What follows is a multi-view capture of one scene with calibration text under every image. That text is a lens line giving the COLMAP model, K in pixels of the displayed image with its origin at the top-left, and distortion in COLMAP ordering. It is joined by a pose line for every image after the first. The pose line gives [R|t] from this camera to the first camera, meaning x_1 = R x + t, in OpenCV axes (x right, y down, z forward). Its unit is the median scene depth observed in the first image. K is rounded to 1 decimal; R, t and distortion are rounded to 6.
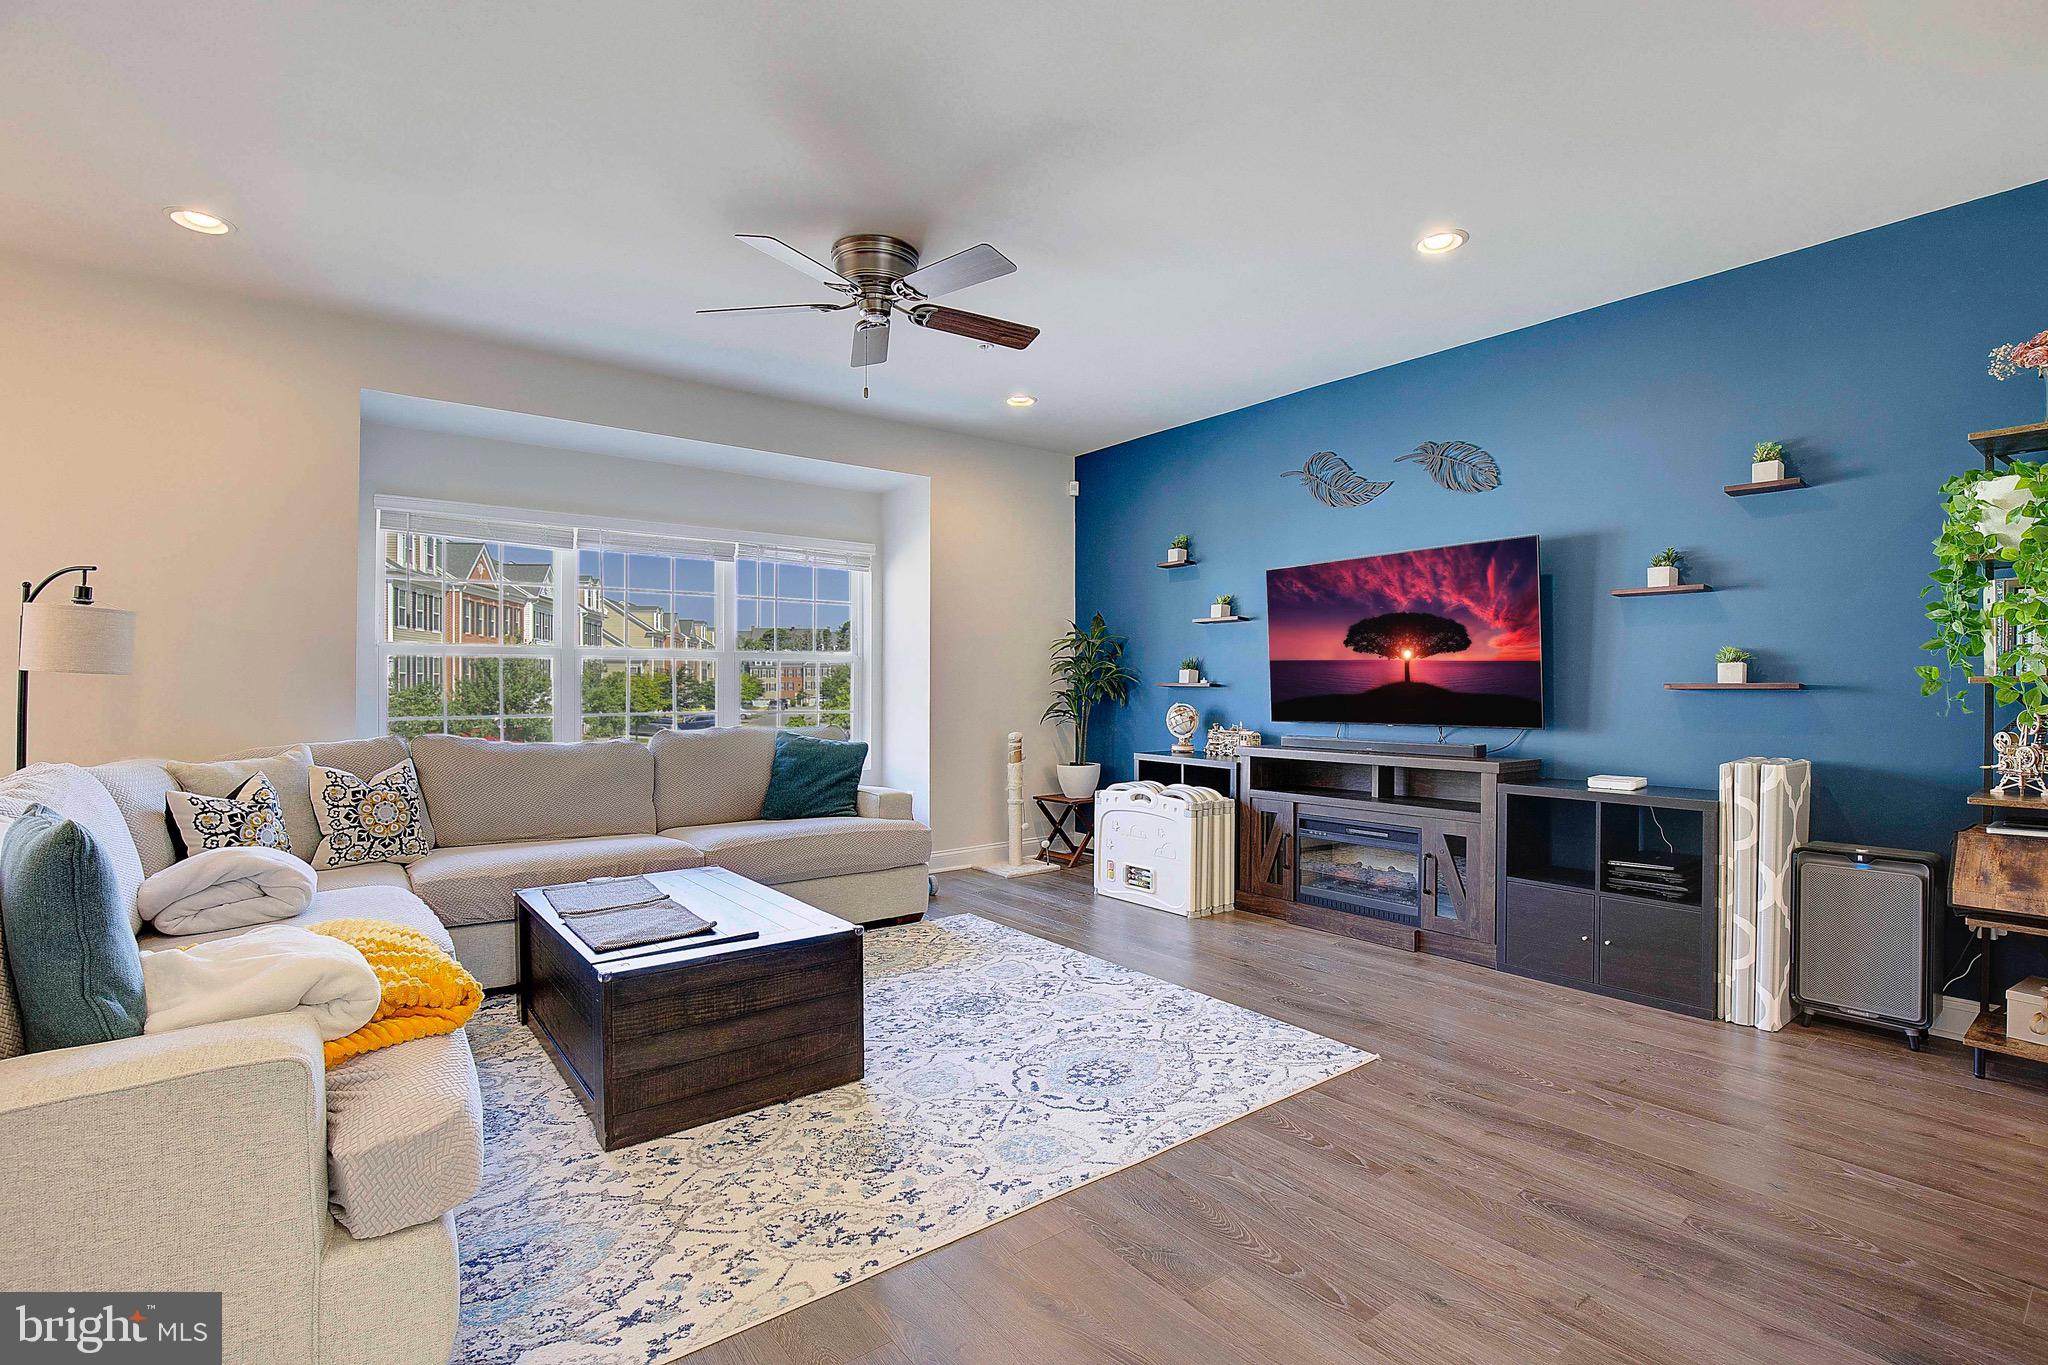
lens RADIAL K [[941.5, 0, 1048.6], [0, 941.5, 690.6], [0, 0, 1]] dist [-0.023443, 0.000333]
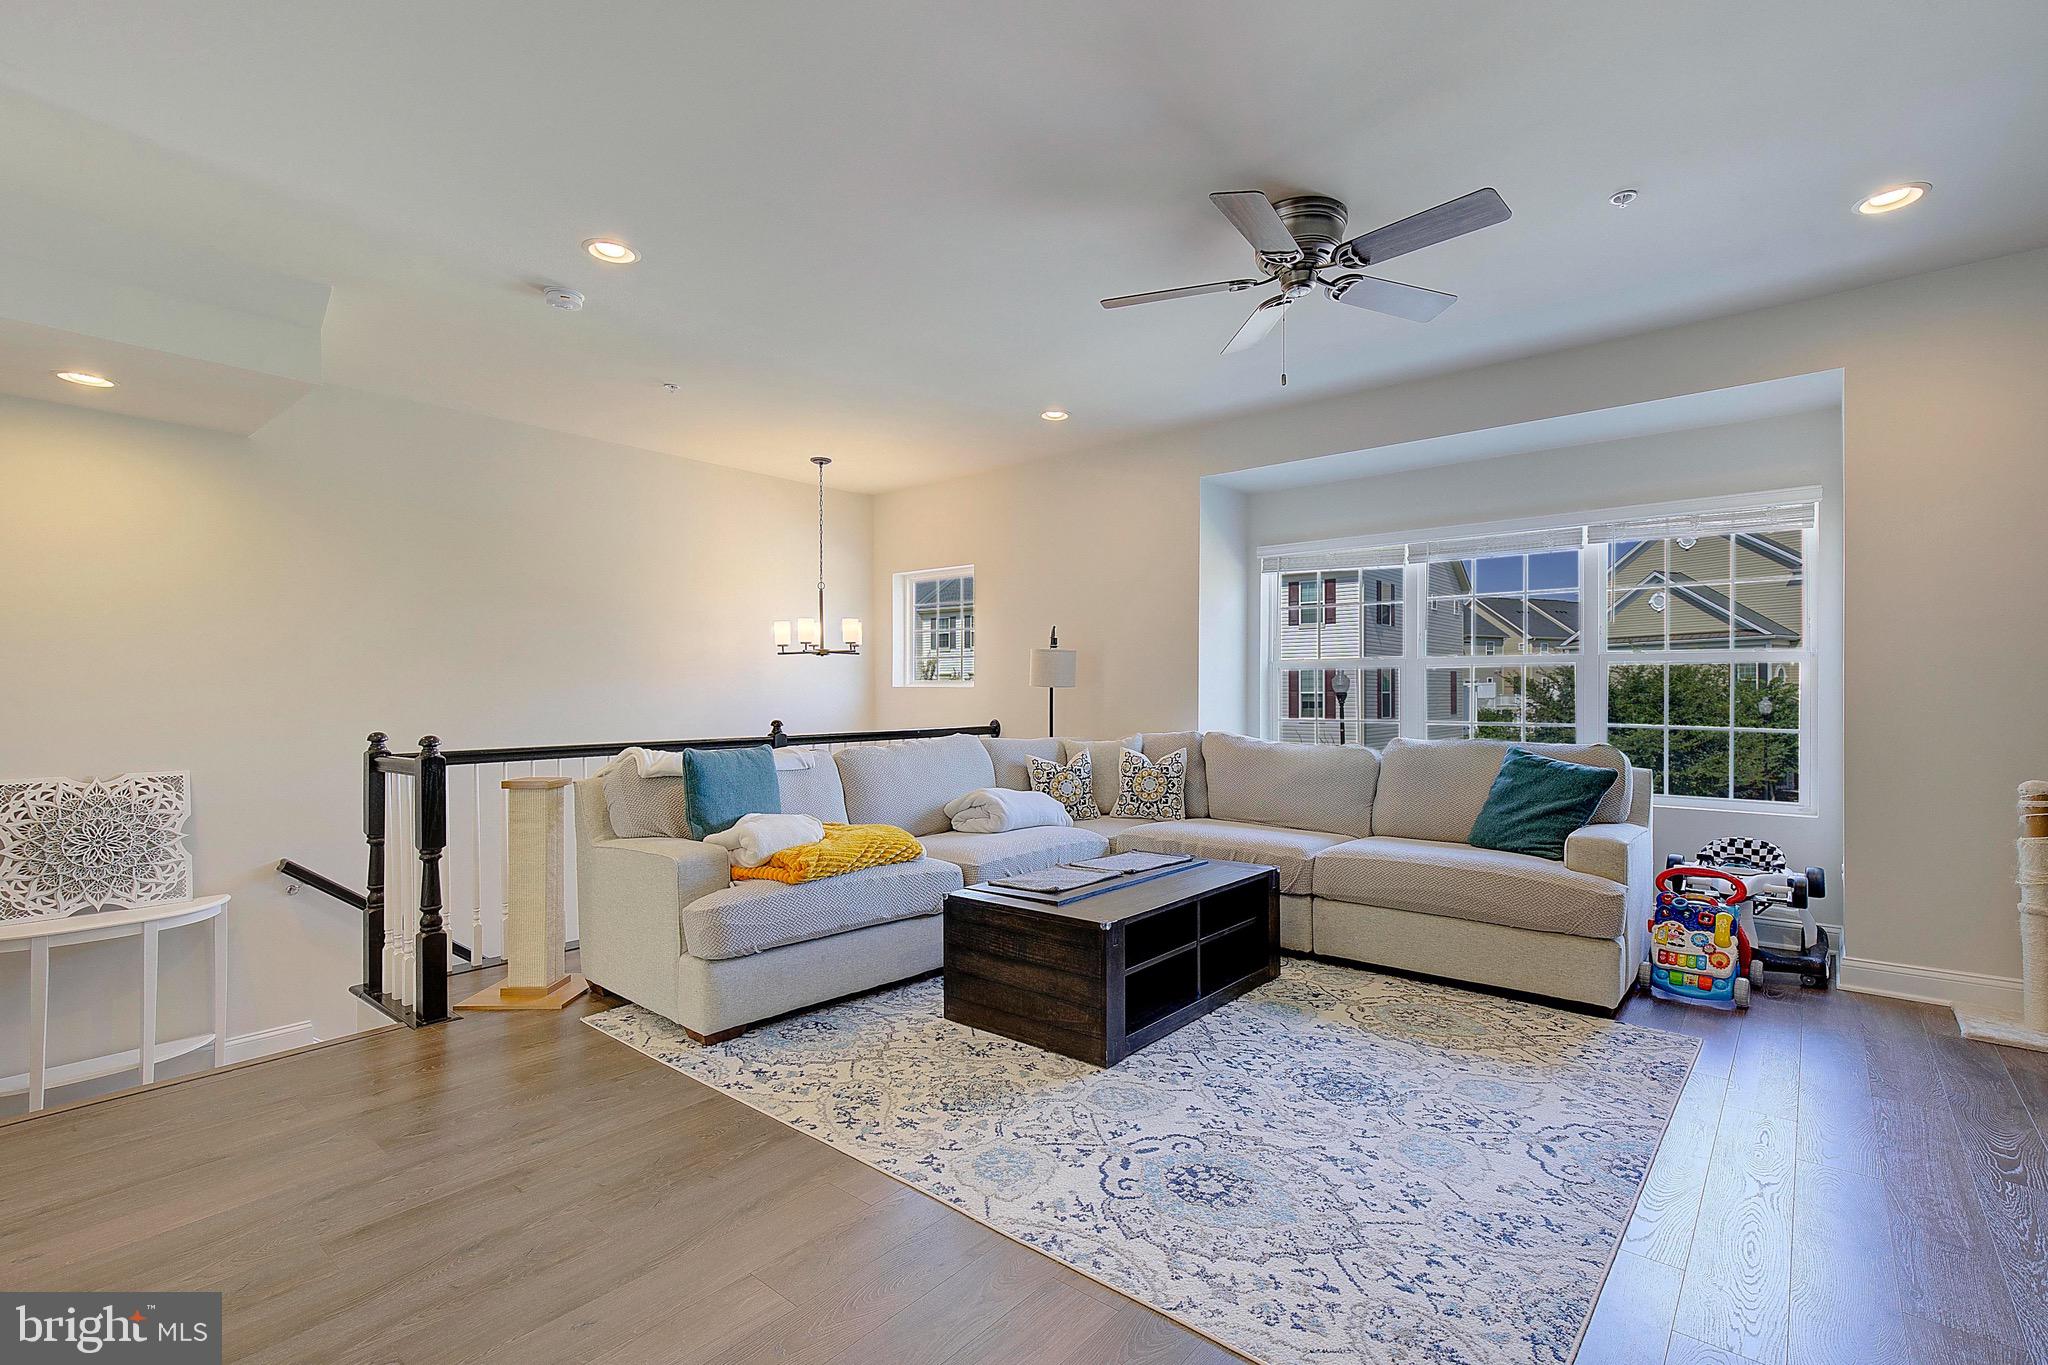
lens RADIAL K [[923.2, 0, 1036.2], [0, 923.2, 702.0], [0, 0, 1]] dist [0.012882, -0.000476]
pose [[0.207293, 0.012134, -0.978204, 0.698731], [-0.003990, 0.999925, 0.011558, -0.009827], [0.978271, 0.001507, 0.207326, 0.614008]]
